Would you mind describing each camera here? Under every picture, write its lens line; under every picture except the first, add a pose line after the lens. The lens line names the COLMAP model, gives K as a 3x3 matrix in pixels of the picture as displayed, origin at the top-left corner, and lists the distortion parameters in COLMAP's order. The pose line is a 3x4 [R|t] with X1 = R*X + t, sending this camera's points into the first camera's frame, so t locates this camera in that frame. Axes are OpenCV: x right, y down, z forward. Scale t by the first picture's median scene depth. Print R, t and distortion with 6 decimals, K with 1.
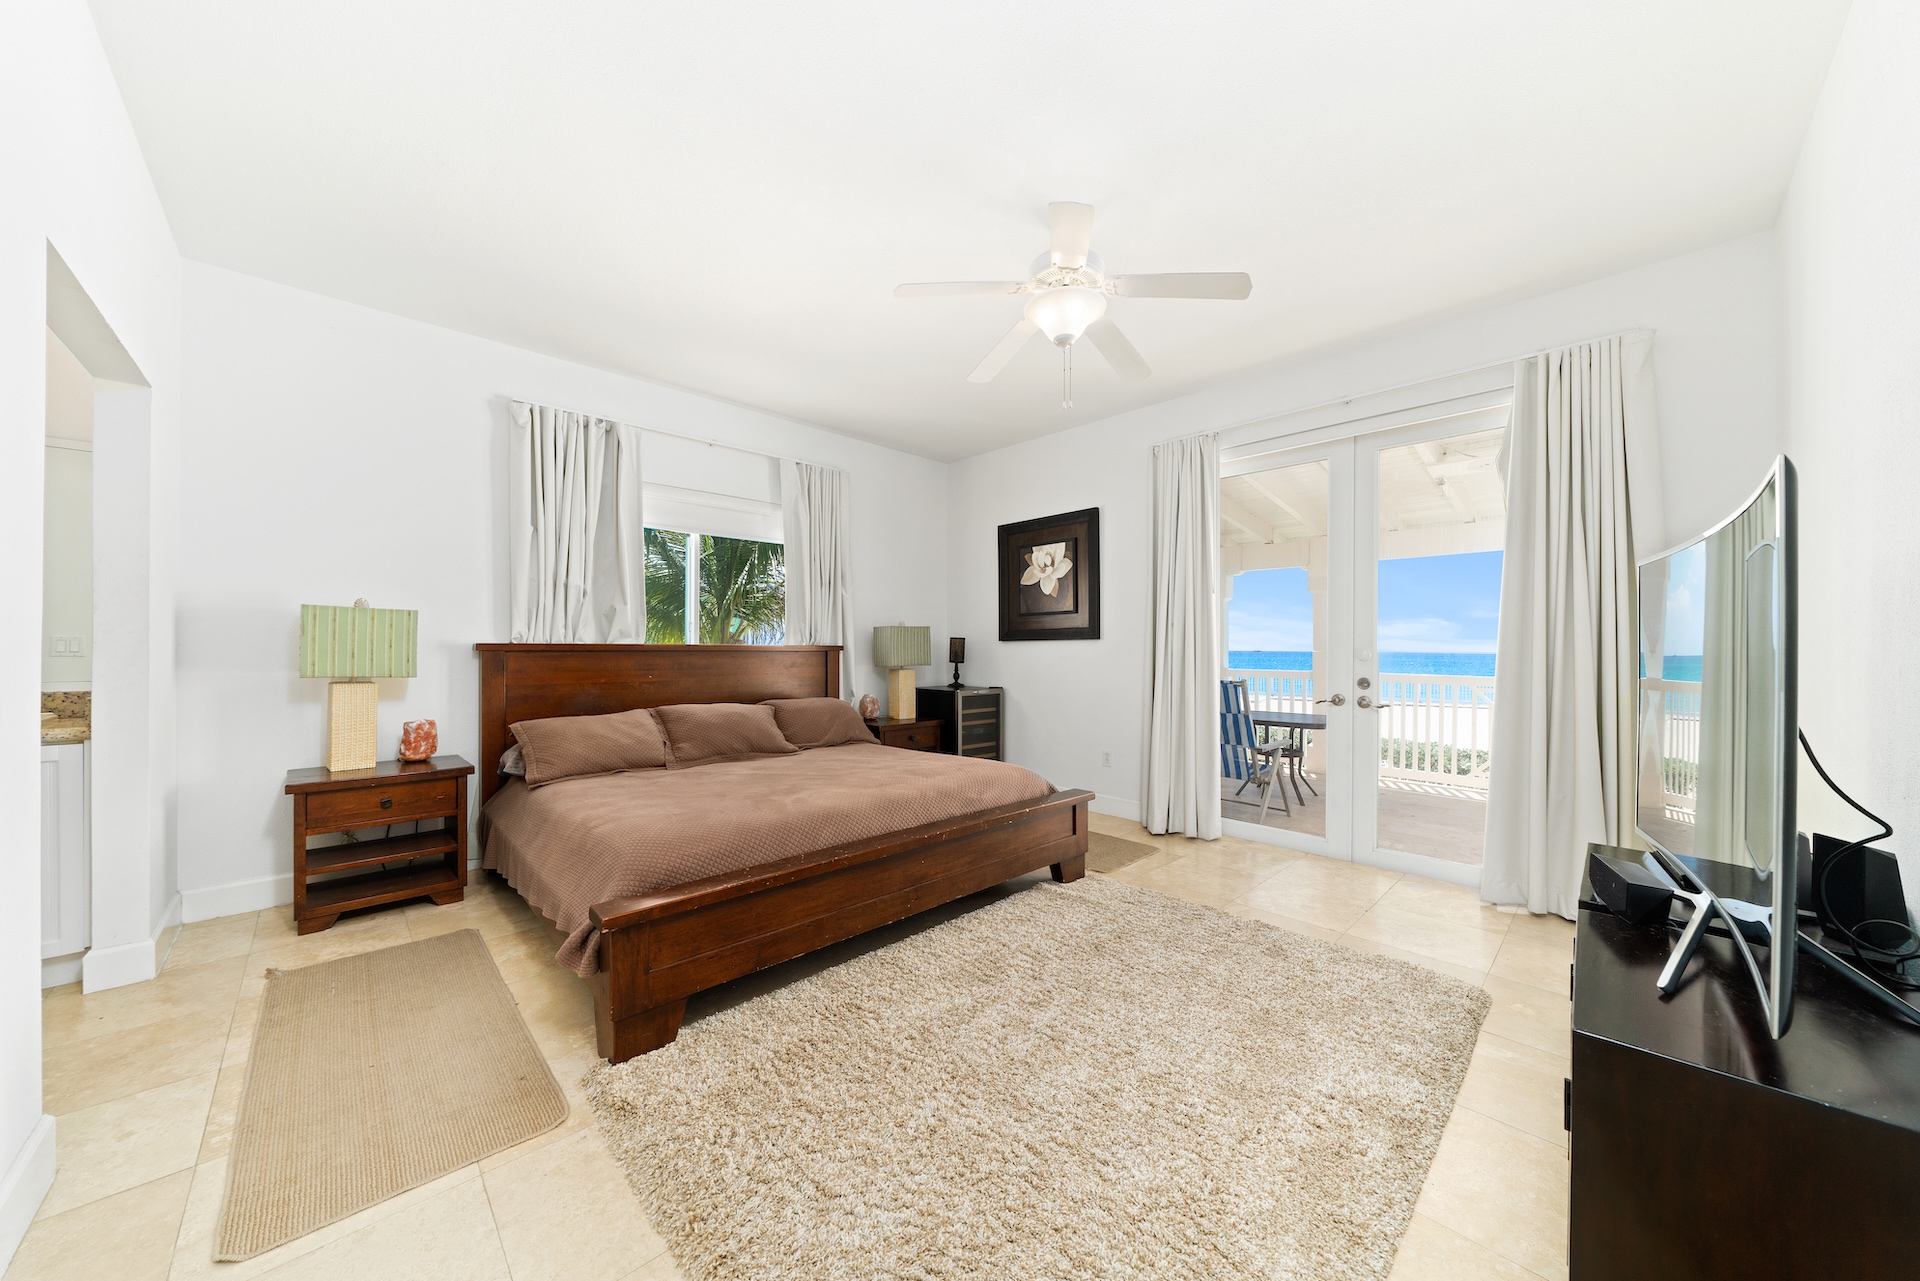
lens RADIAL K [[666.0, 0, 951.0], [0, 666.0, 647.7], [0, 0, 1]] dist [0.000039, -0.000491]
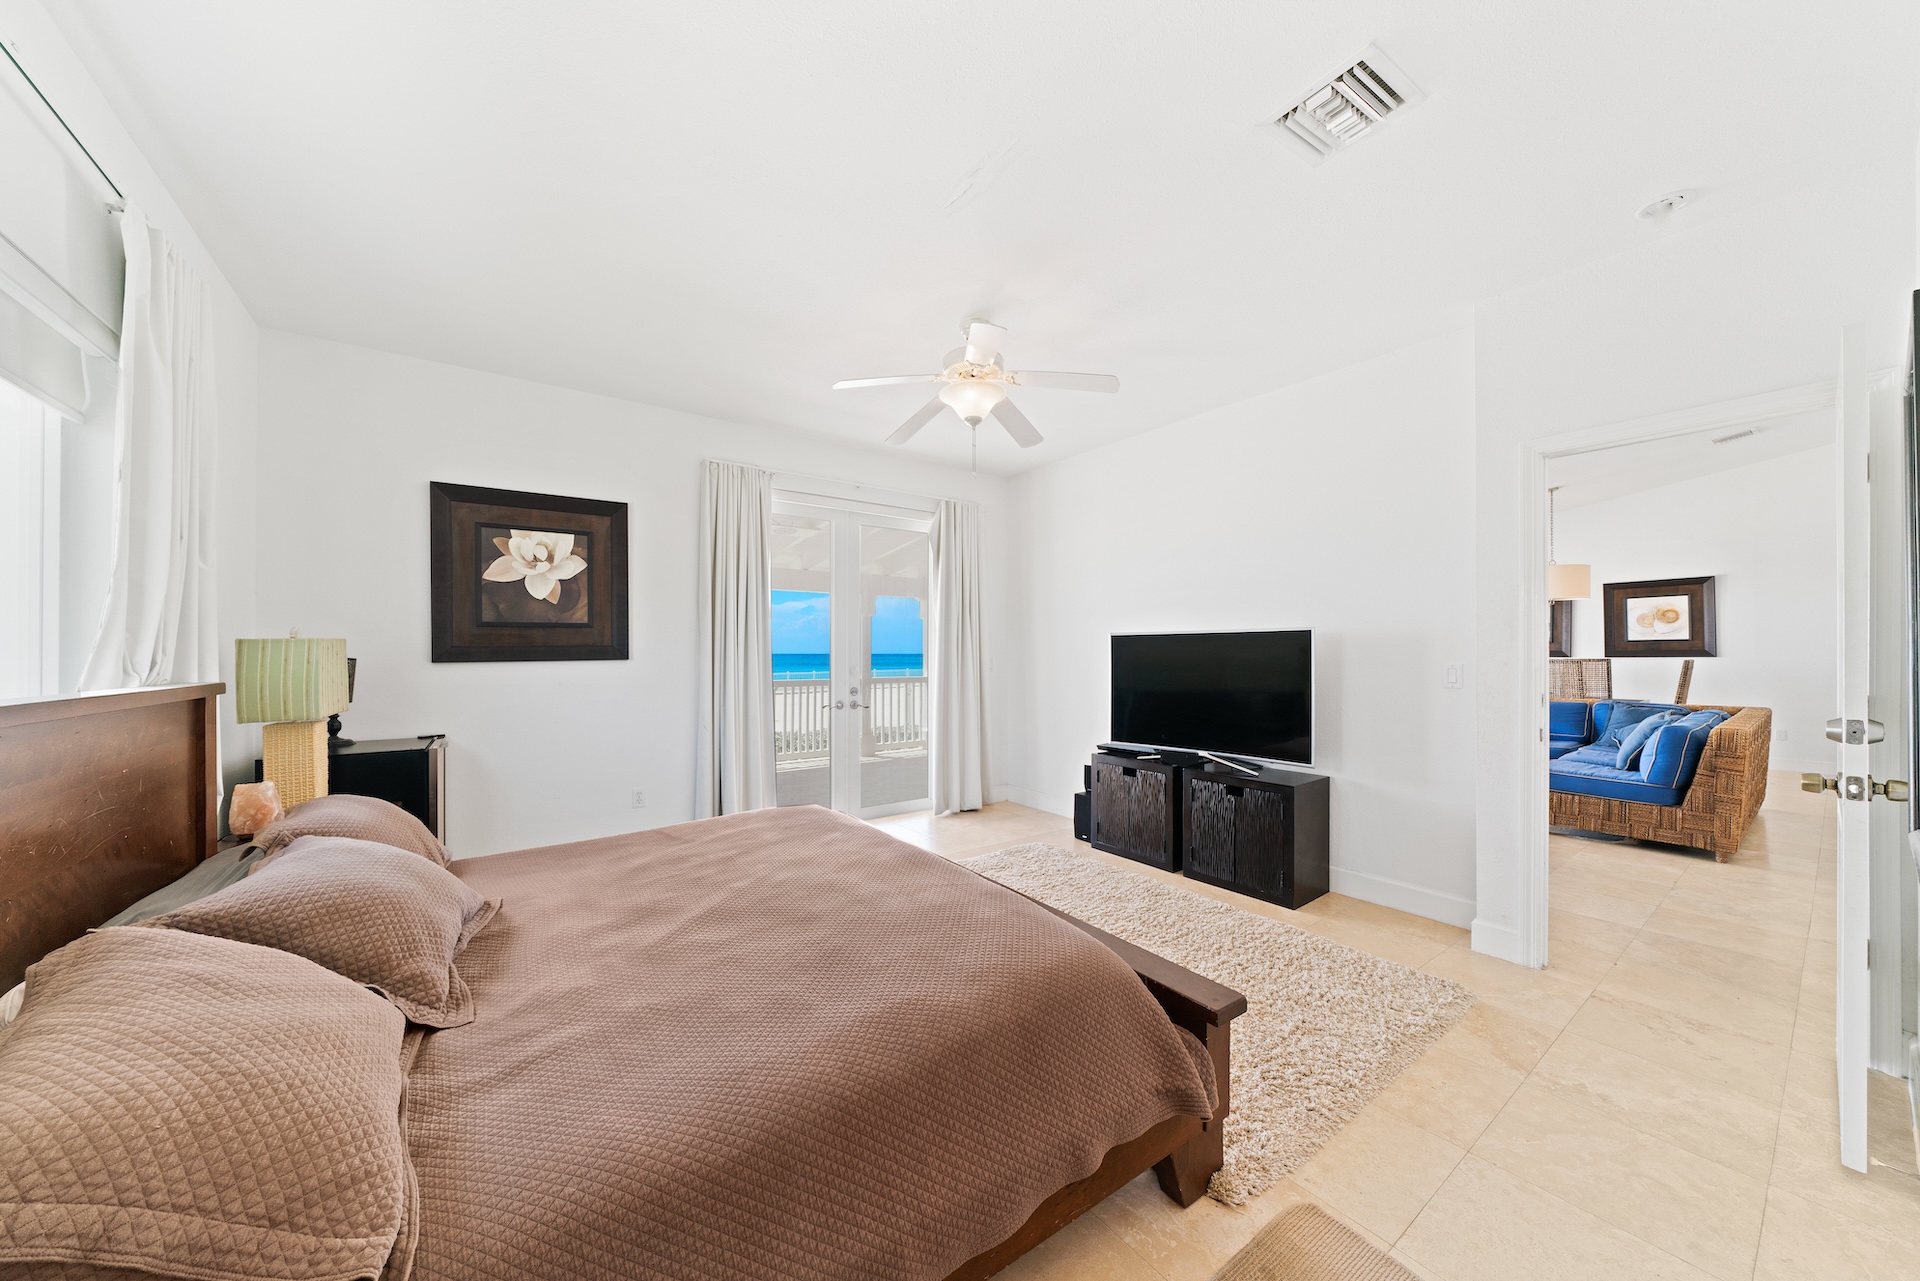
lens RADIAL K [[666.0, 0, 955.2], [0, 666.0, 642.7], [0, 0, 1]] dist [0.000039, -0.000491]
pose [[0.126178, 0.002875, 0.992003, -0.549993], [-0.005962, 0.999980, -0.002139, -0.034180], [-0.991990, -0.005644, 0.126193, 0.470899]]
